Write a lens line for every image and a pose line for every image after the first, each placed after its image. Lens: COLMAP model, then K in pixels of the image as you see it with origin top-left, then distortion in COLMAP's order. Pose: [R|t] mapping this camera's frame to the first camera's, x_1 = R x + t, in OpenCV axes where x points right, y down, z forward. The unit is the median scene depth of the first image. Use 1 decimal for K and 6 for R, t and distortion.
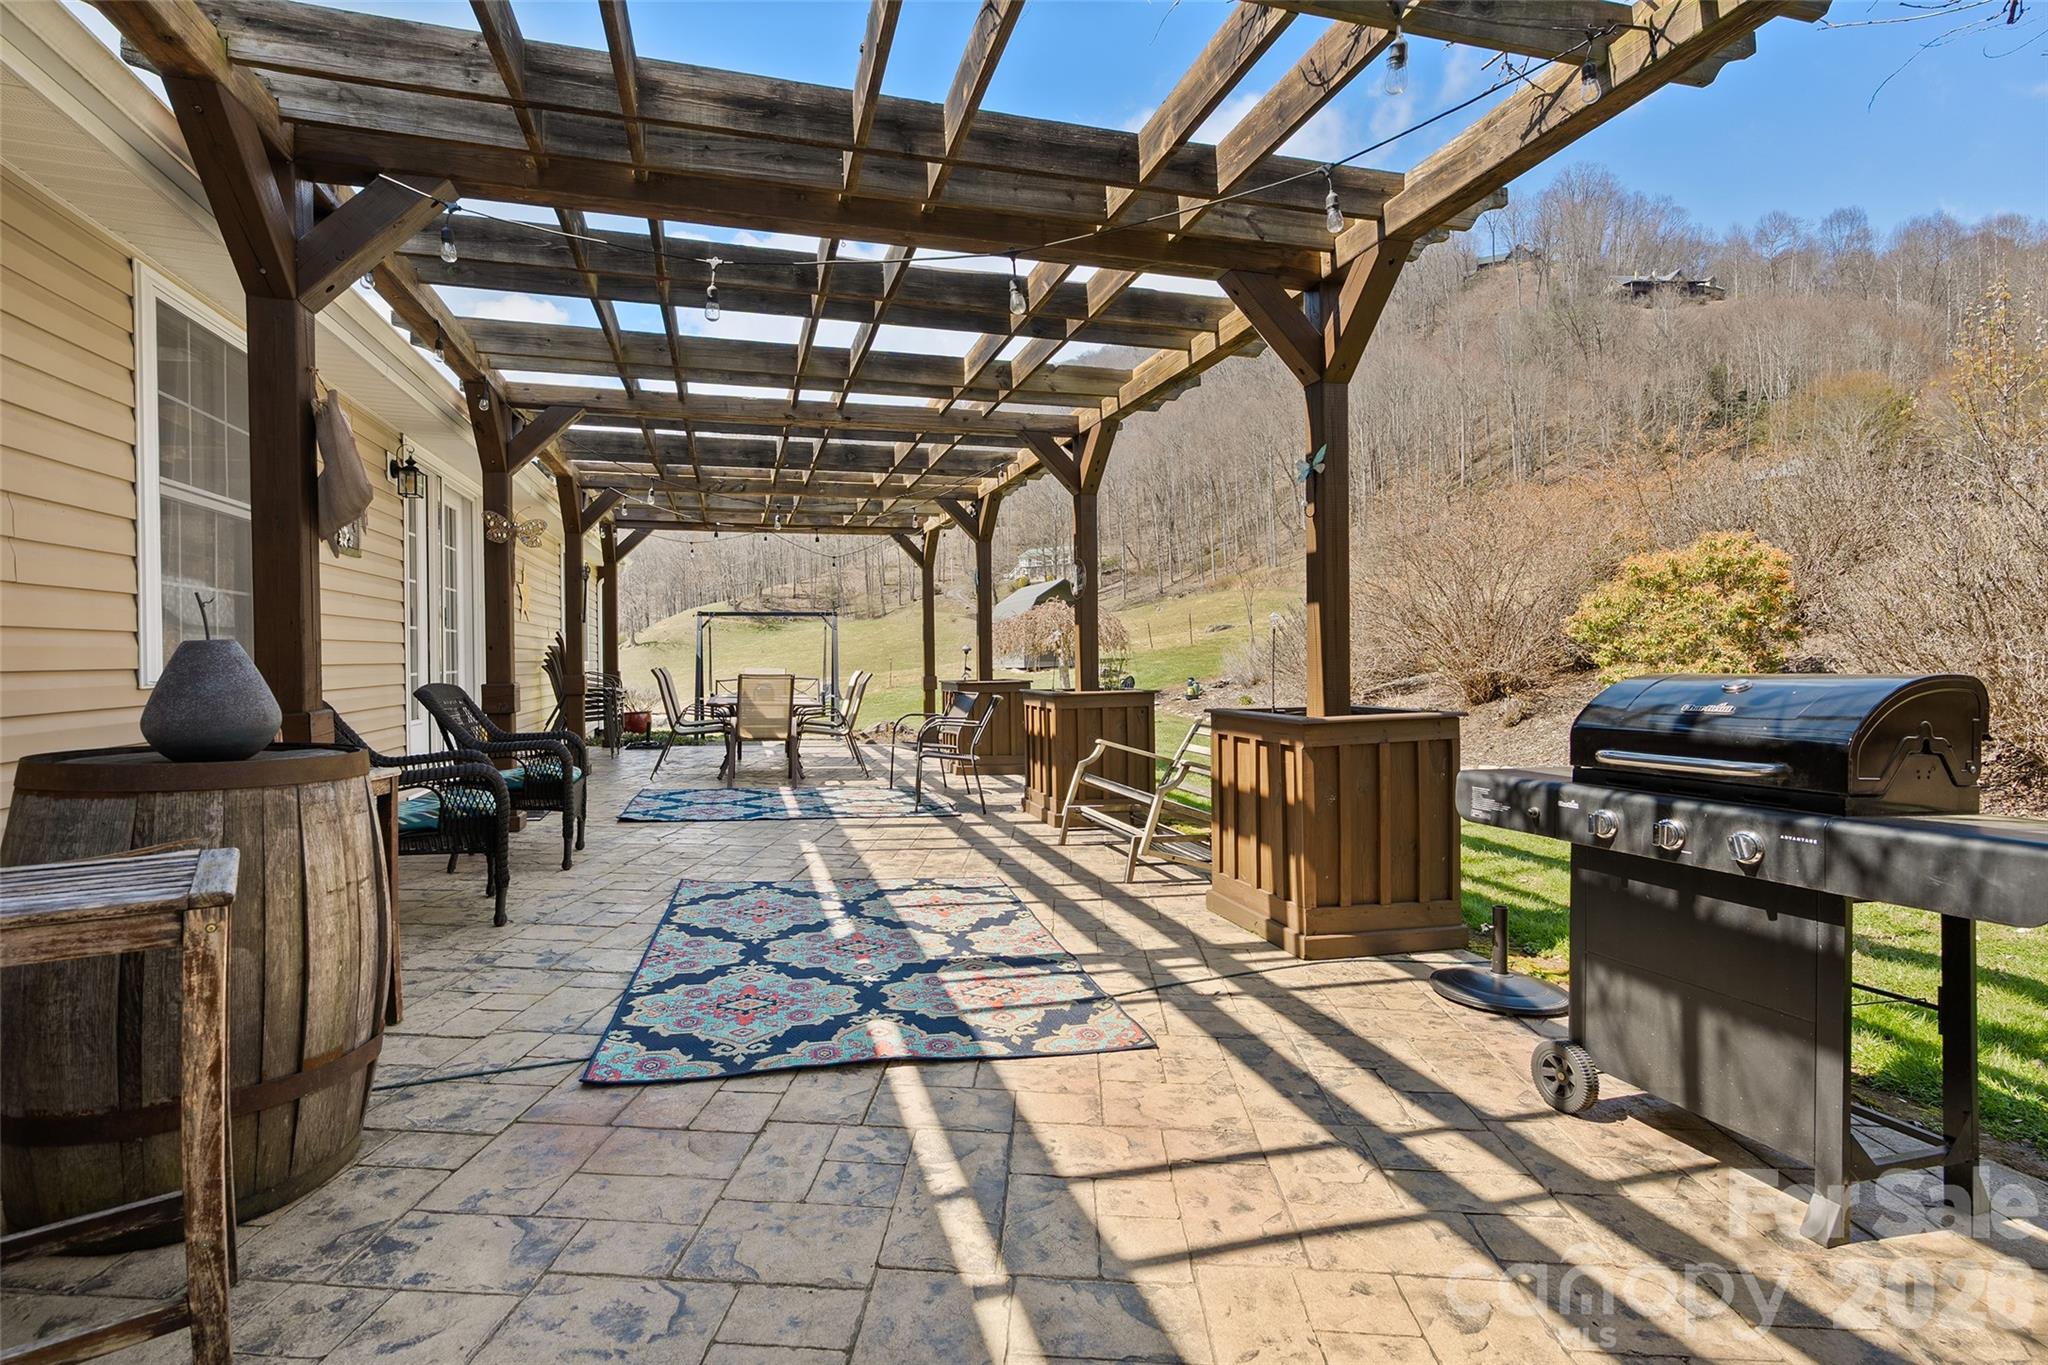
lens RADIAL K [[938.7, 0, 1018.3], [0, 938.7, 662.0], [0, 0, 1]] dist [-0.006025, 0.002891]
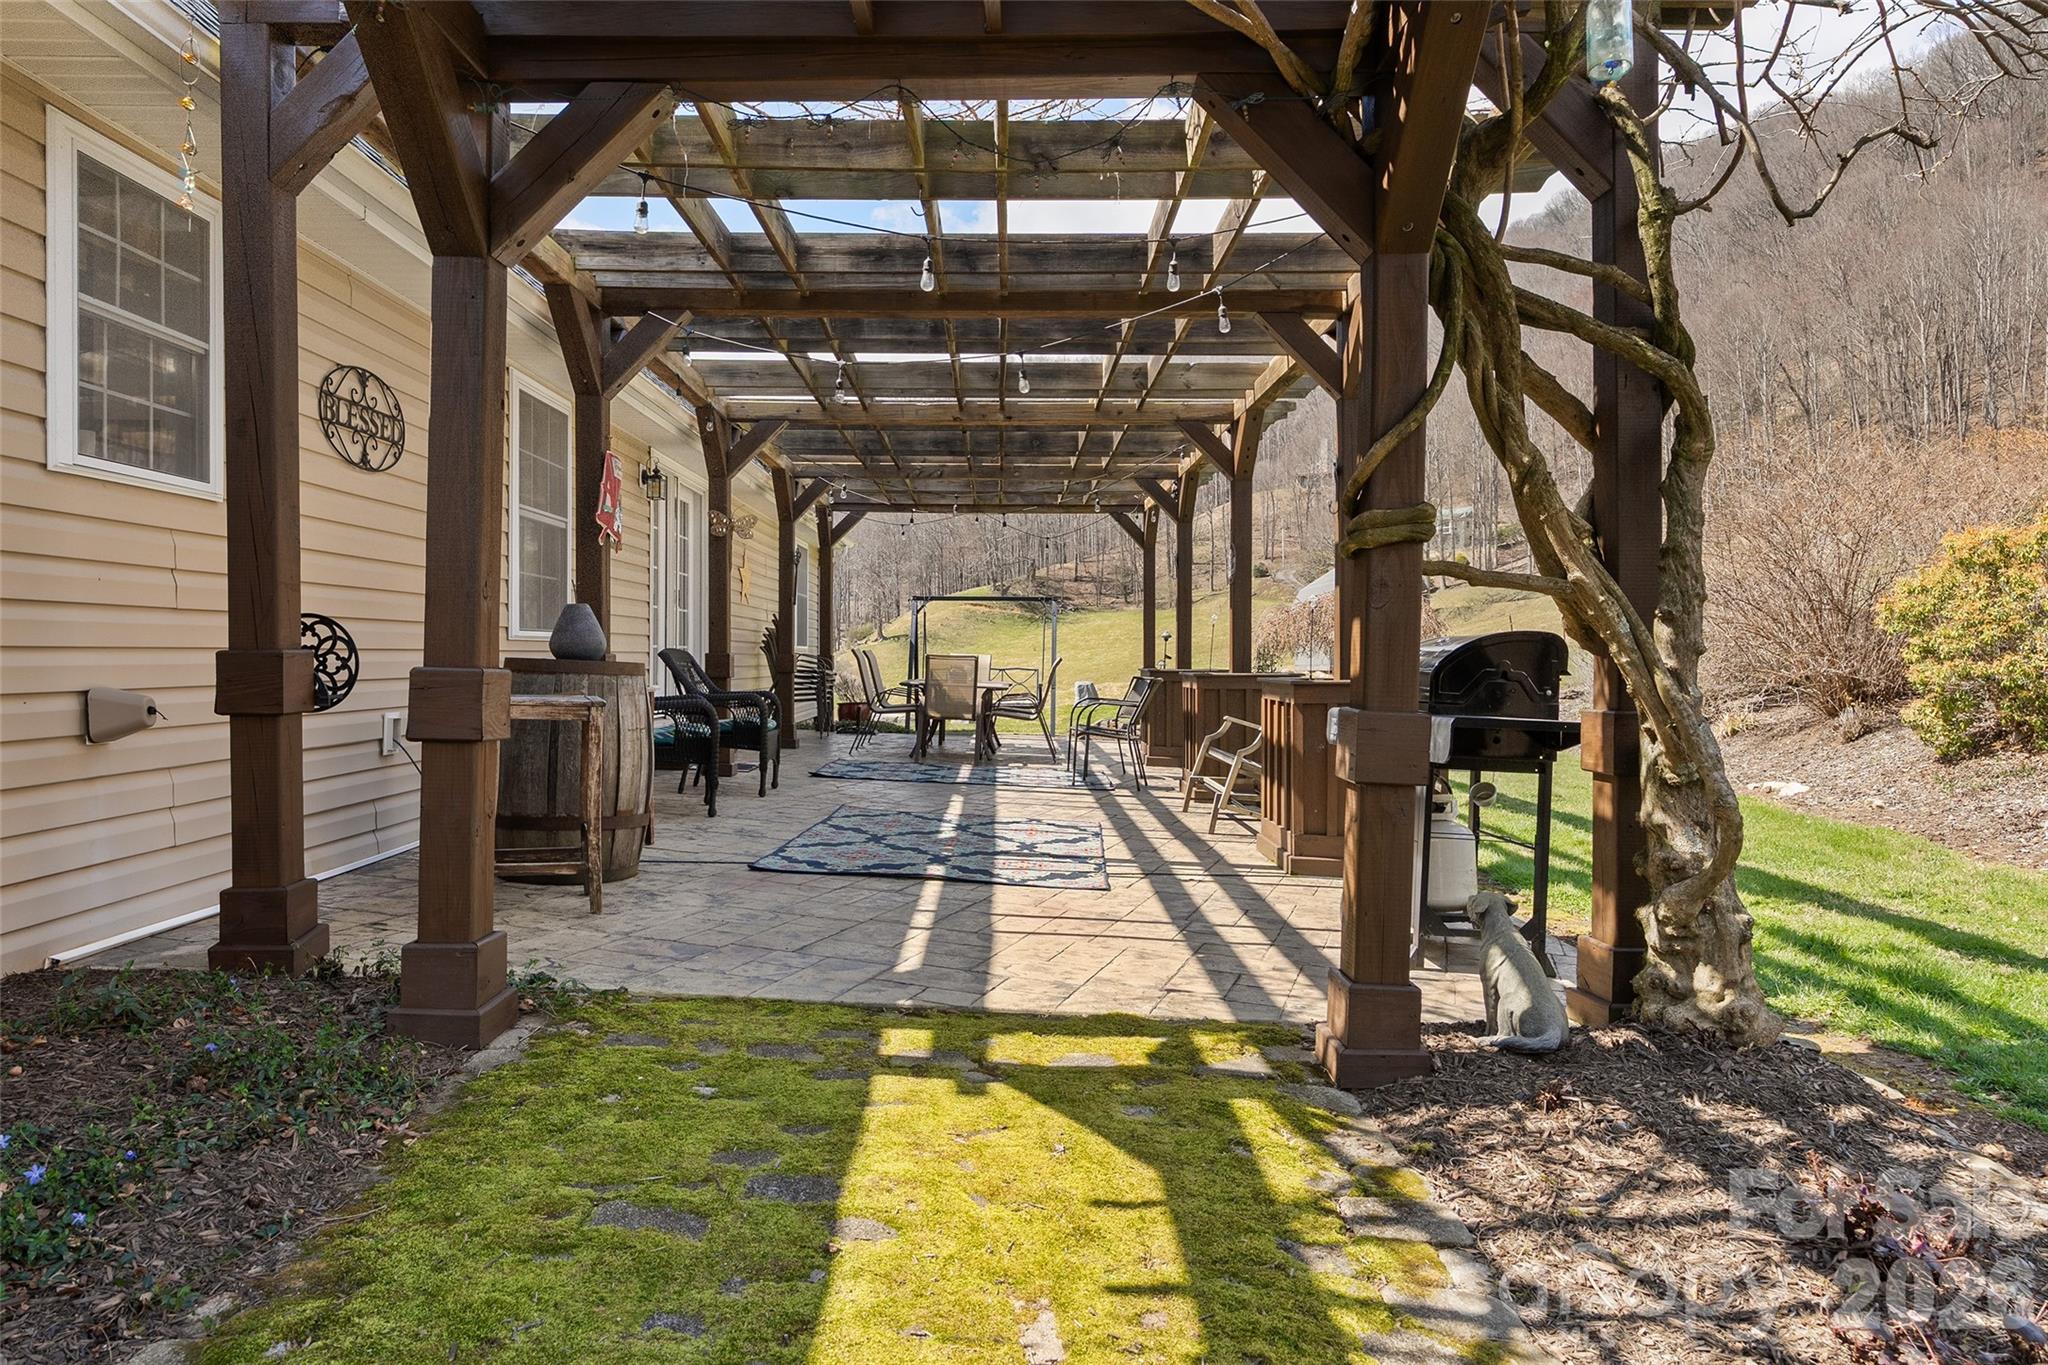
lens RADIAL K [[1279.7, 0, 1029.3], [0, 1279.7, 679.2], [0, 0, 1]] dist [0.004340, -0.001201]
pose [[0.961313, 0.021424, -0.274626, 0.250406], [-0.019137, 0.999756, 0.011005, 0.027387], [0.274794, -0.005324, 0.961488, -0.418015]]
